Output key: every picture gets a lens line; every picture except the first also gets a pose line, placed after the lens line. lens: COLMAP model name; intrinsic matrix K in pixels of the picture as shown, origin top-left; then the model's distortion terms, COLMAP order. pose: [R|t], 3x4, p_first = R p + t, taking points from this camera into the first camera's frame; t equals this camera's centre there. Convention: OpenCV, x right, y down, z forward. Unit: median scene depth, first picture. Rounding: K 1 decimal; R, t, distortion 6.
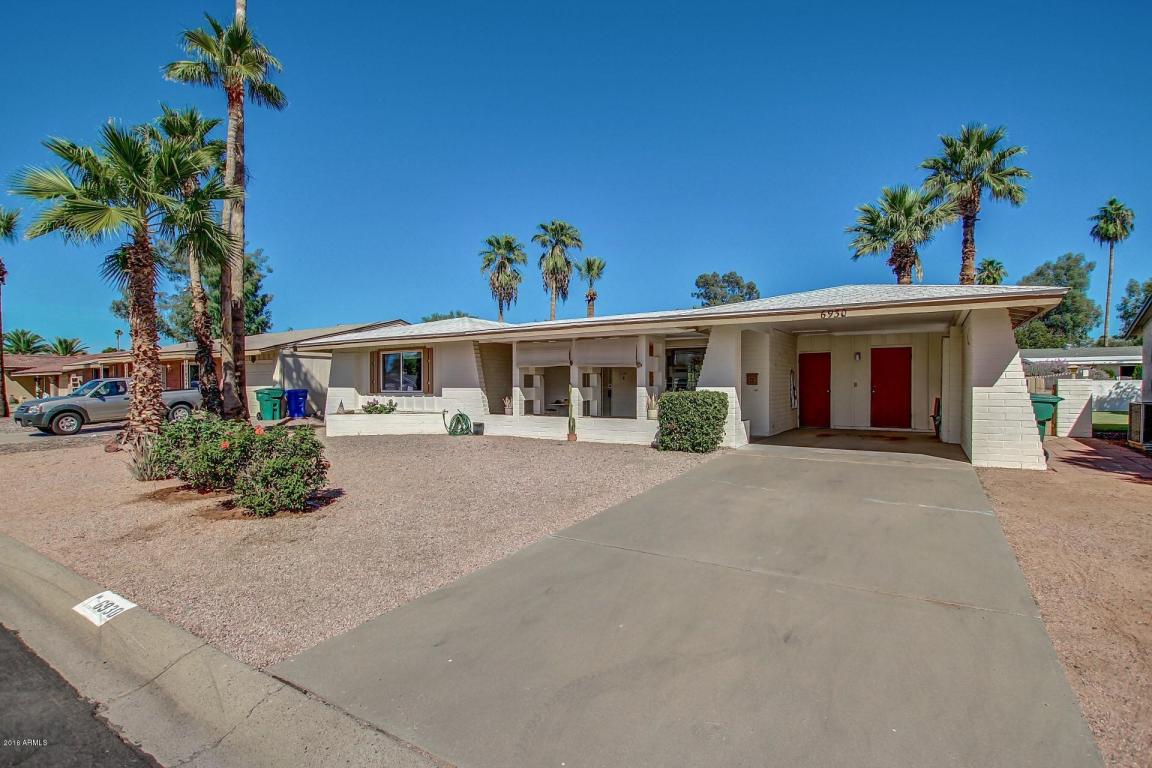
lens RADIAL K [[560.7, 0, 576.0], [0, 560.7, 384.0], [0, 0, 1]] dist [-0.027471, 0.000376]
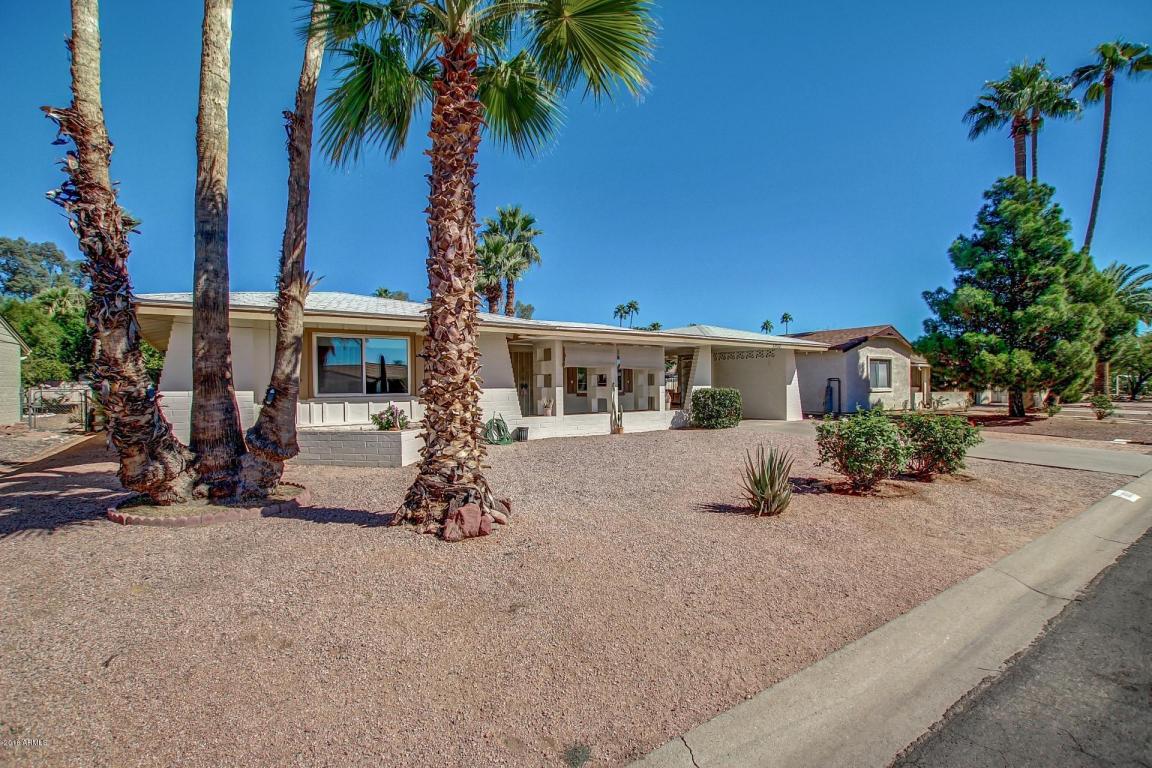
lens RADIAL K [[543.2, 0, 576.0], [0, 543.2, 384.0], [0, 0, 1]] dist [-0.000704, 0.000024]
pose [[0.384722, 0.004134, 0.923023, -0.902220], [0.005864, 0.999959, -0.006923, 0.006605], [-0.923014, 0.008076, 0.384682, 0.560279]]
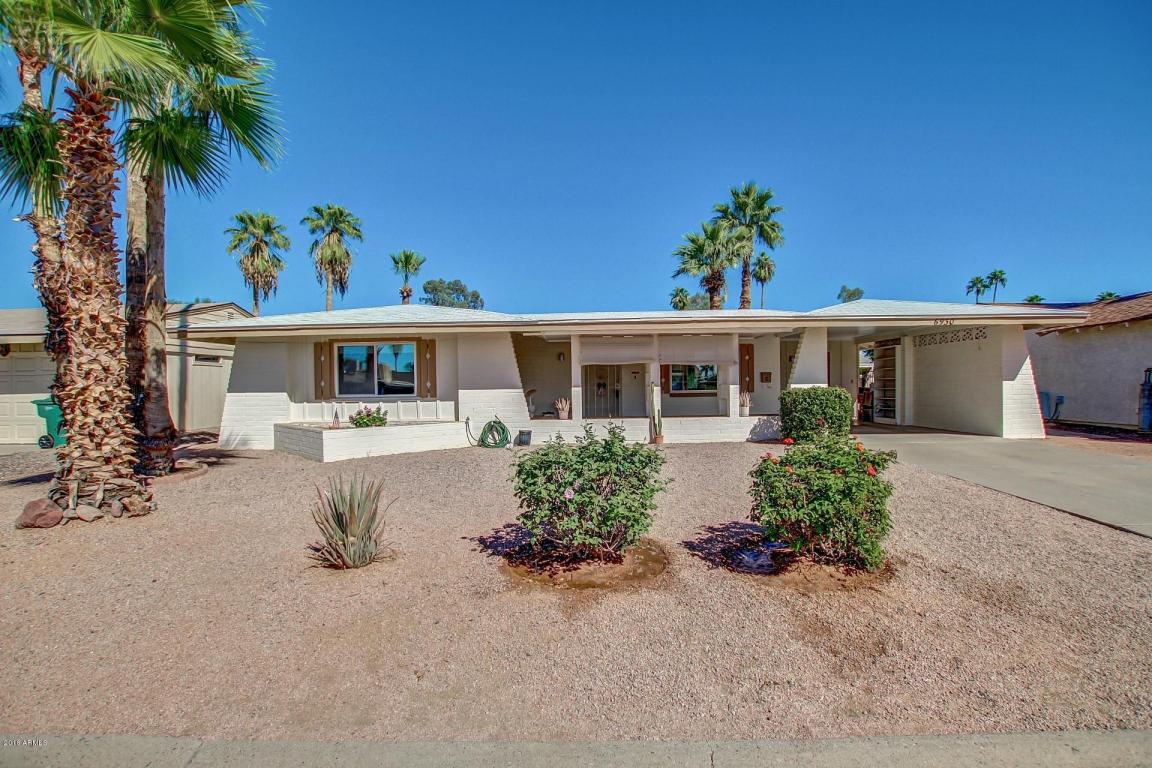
lens RADIAL K [[533.5, 0, 577.5], [0, 533.5, 392.7], [0, 0, 1]] dist [-0.030350, 0.003712]
pose [[0.853815, -0.016541, 0.520314, -0.499113], [0.011513, 0.999851, 0.012893, 0.002944], [-0.520450, -0.005018, 0.853878, 0.263773]]
